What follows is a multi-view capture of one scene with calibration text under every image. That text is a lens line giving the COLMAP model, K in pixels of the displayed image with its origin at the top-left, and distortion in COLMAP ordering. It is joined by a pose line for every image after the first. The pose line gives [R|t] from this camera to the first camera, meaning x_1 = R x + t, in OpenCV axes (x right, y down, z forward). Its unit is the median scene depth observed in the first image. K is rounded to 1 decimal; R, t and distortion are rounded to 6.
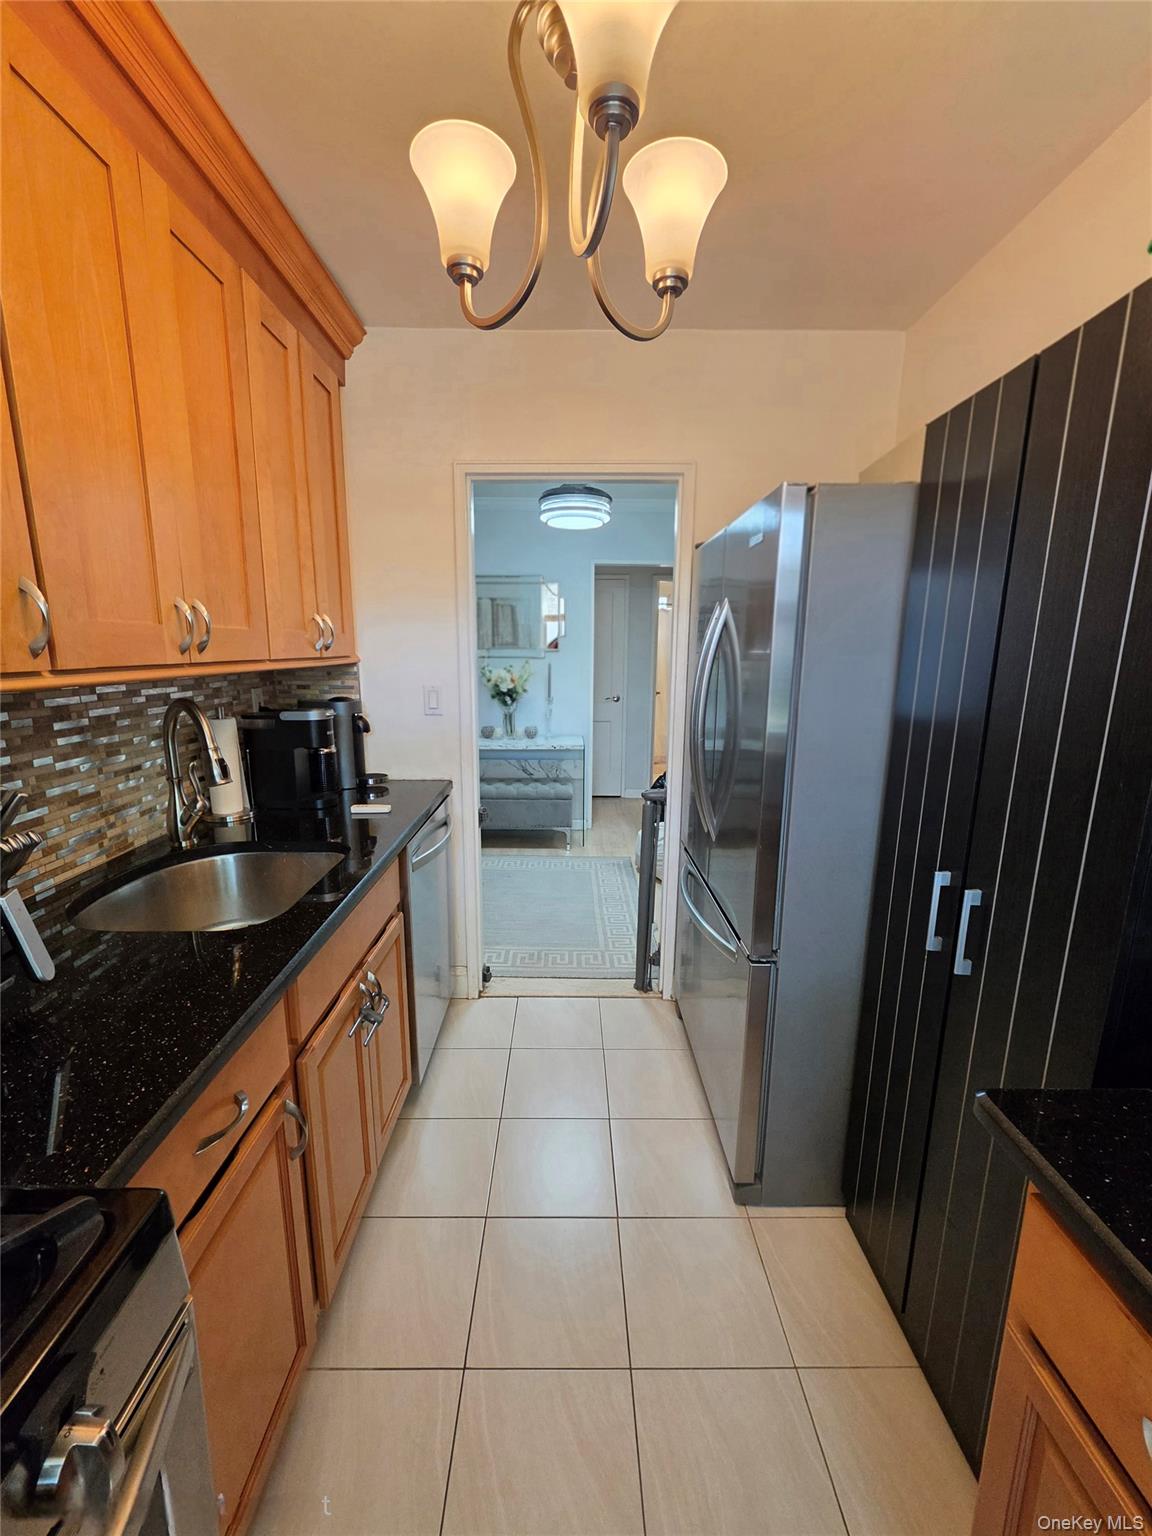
lens RADIAL K [[617.0, 0, 572.6], [0, 617.0, 768.3], [0, 0, 1]] dist [0.001066, 0.000113]
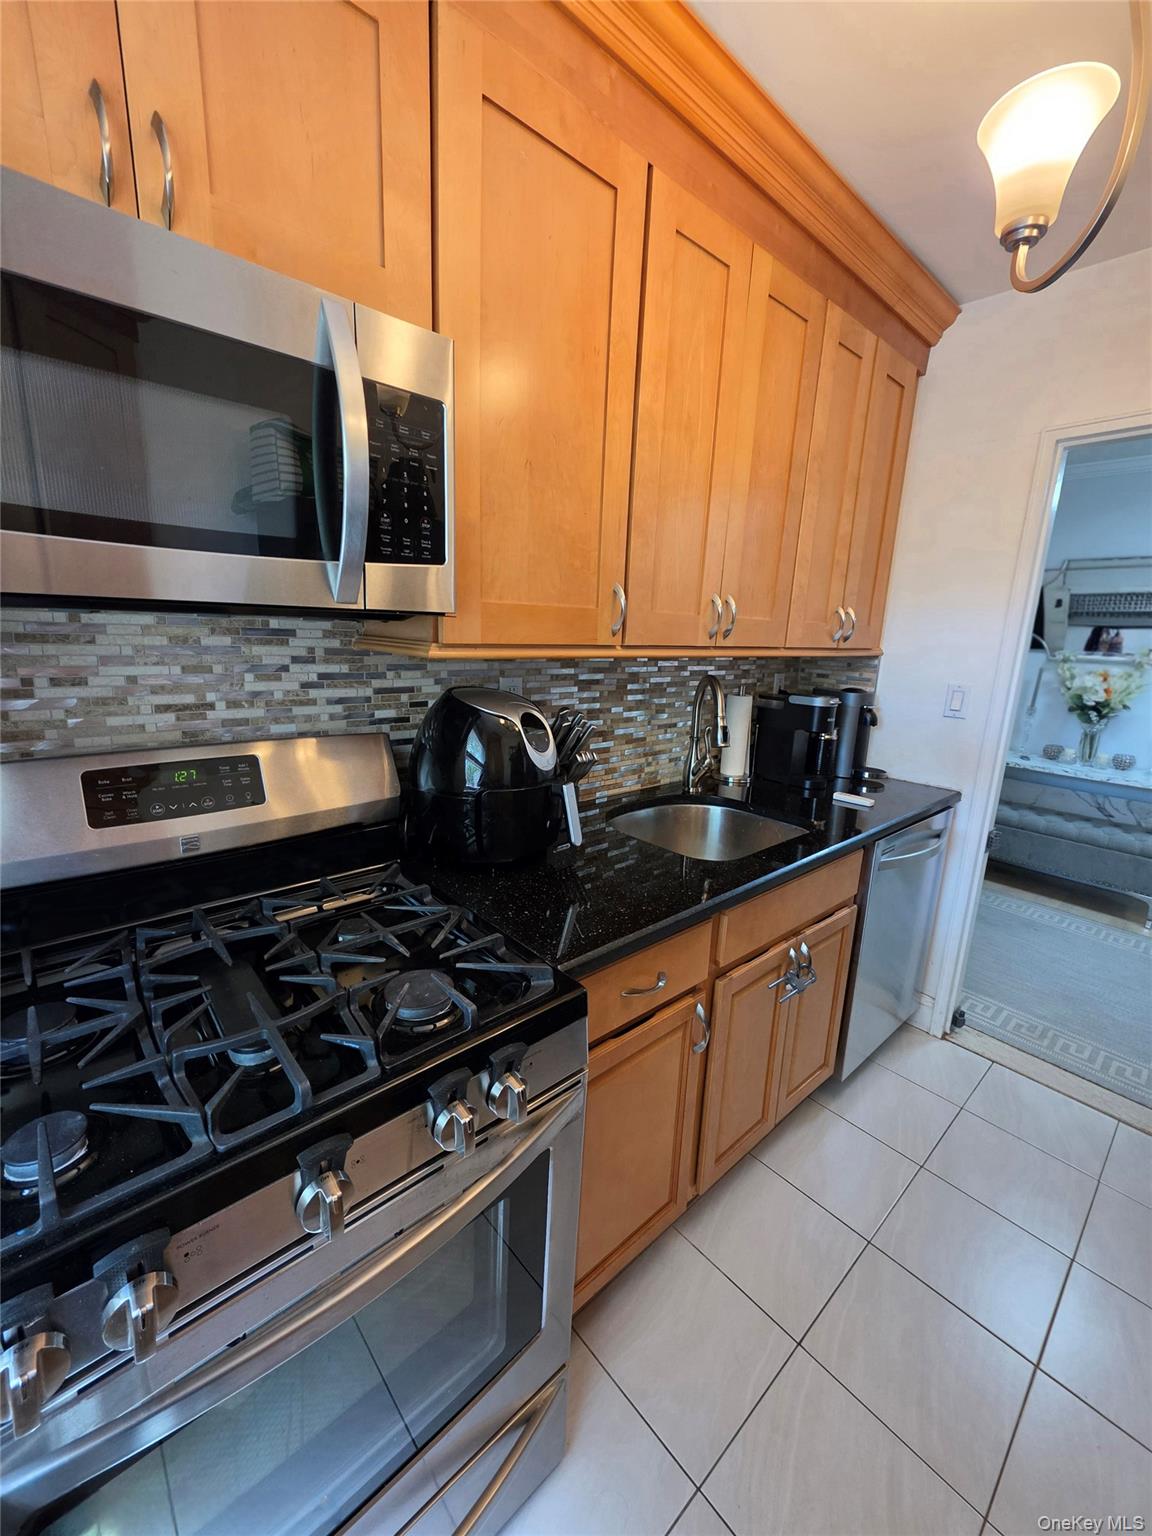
lens RADIAL K [[615.4, 0, 574.2], [0, 615.4, 761.2], [0, 0, 1]] dist [0.000966, 0.000068]
pose [[0.660298, 0.179671, -0.729195, 0.117637], [-0.180133, 0.980506, 0.078480, 0.009698], [0.729081, 0.079532, 0.679791, -0.032075]]
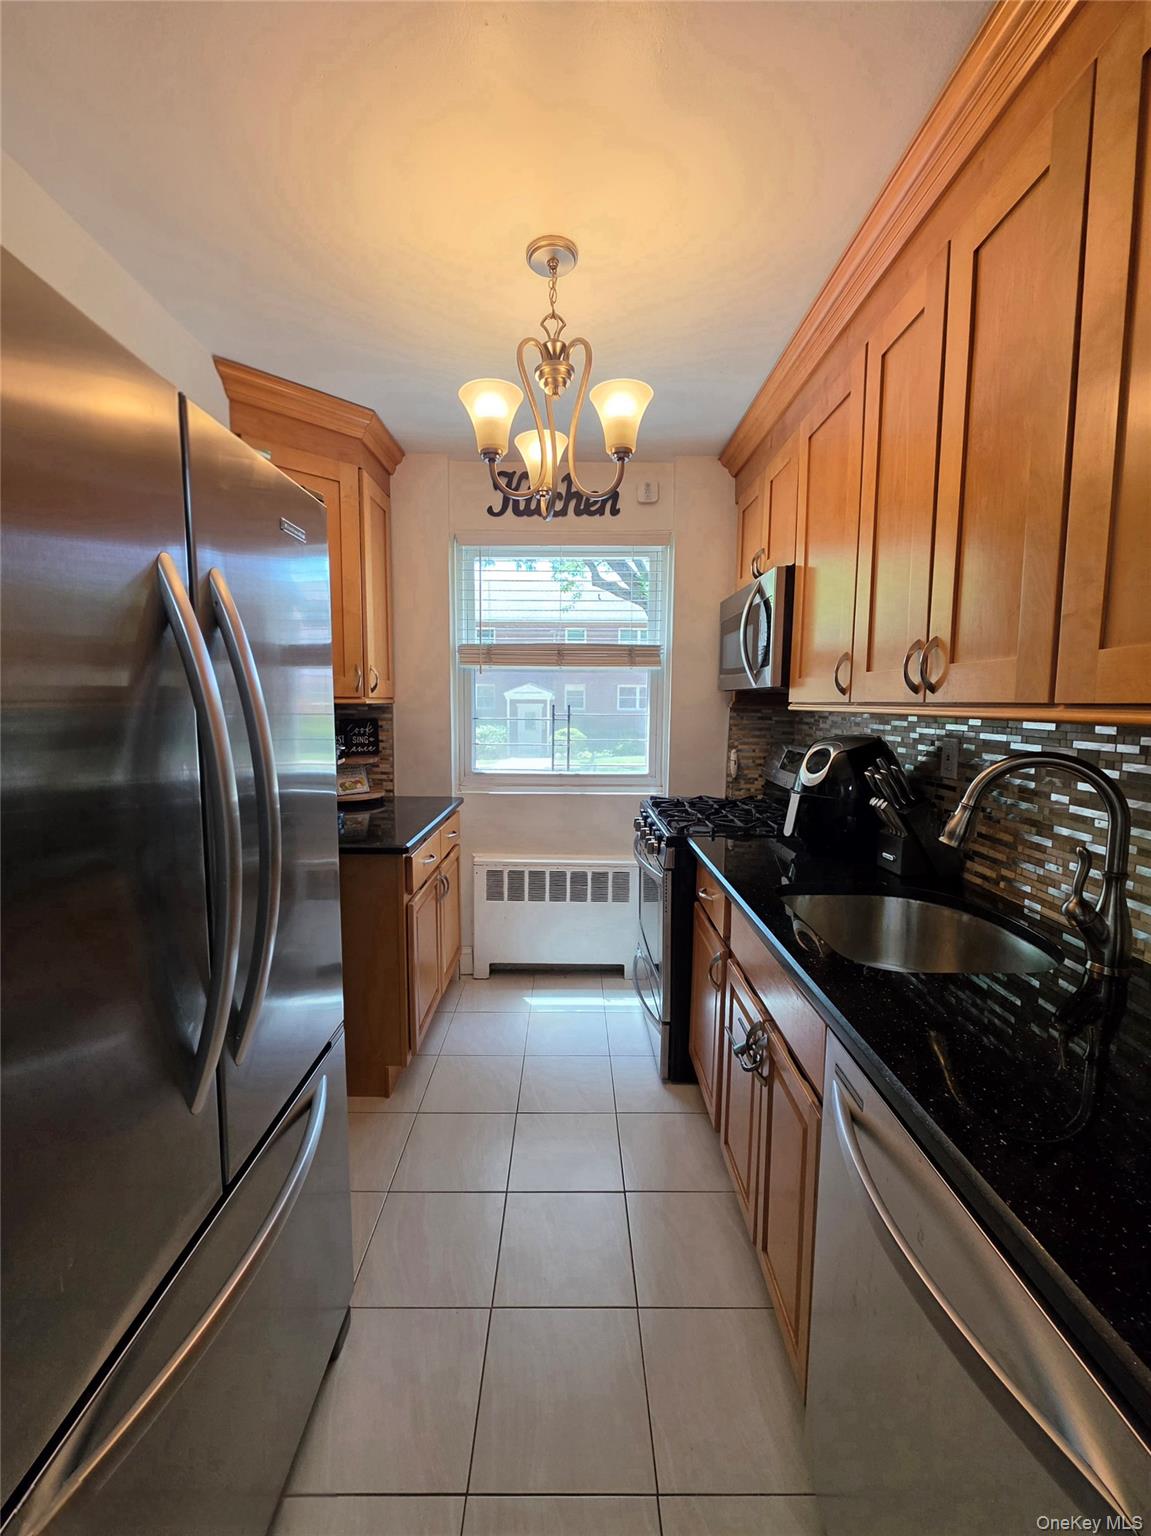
lens RADIAL K [[615.4, 0, 573.7], [0, 615.4, 761.2], [0, 0, 1]] dist [0.000966, 0.000068]
pose [[-0.999928, -0.010851, 0.005125, -0.040554], [-0.008880, 0.956336, 0.292135, -0.295249], [-0.008071, 0.292069, -0.956363, 1.600843]]
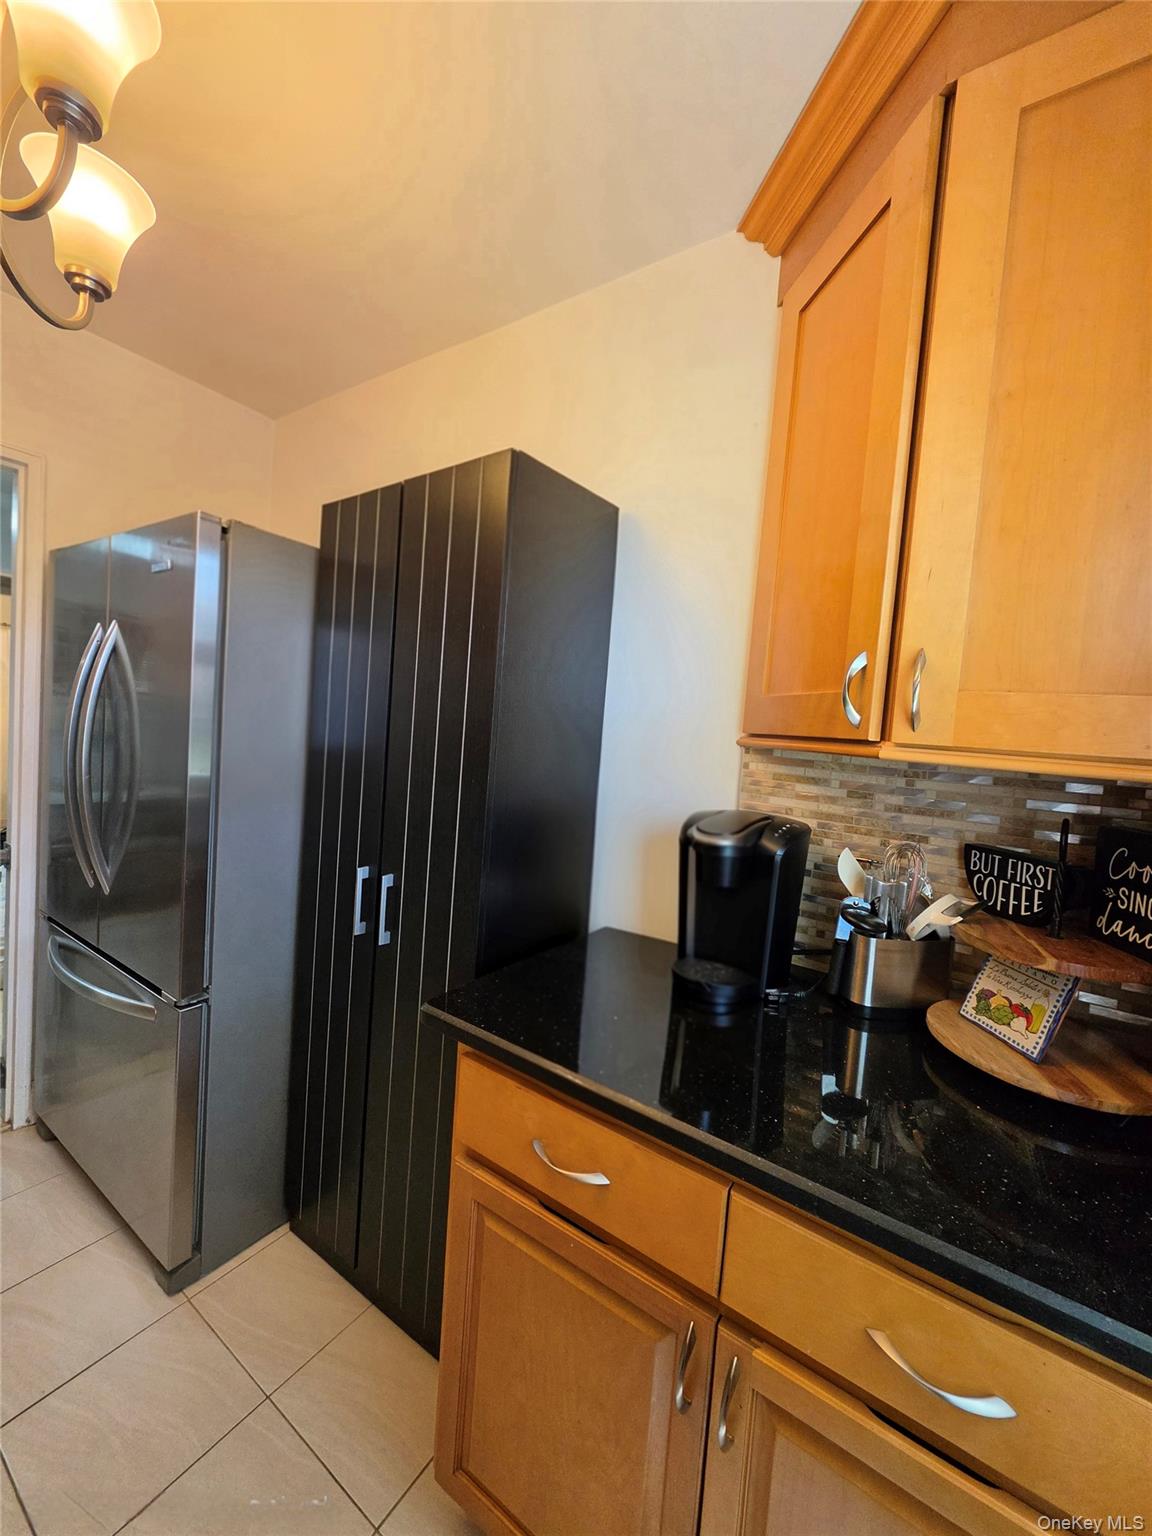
lens RADIAL K [[615.4, 0, 574.2], [0, 615.4, 761.2], [0, 0, 1]] dist [0.000966, 0.000068]
pose [[0.564747, -0.008304, 0.825223, -0.120842], [0.088621, 0.994777, -0.050638, 0.036674], [-0.820492, 0.101730, 0.562533, -0.044764]]
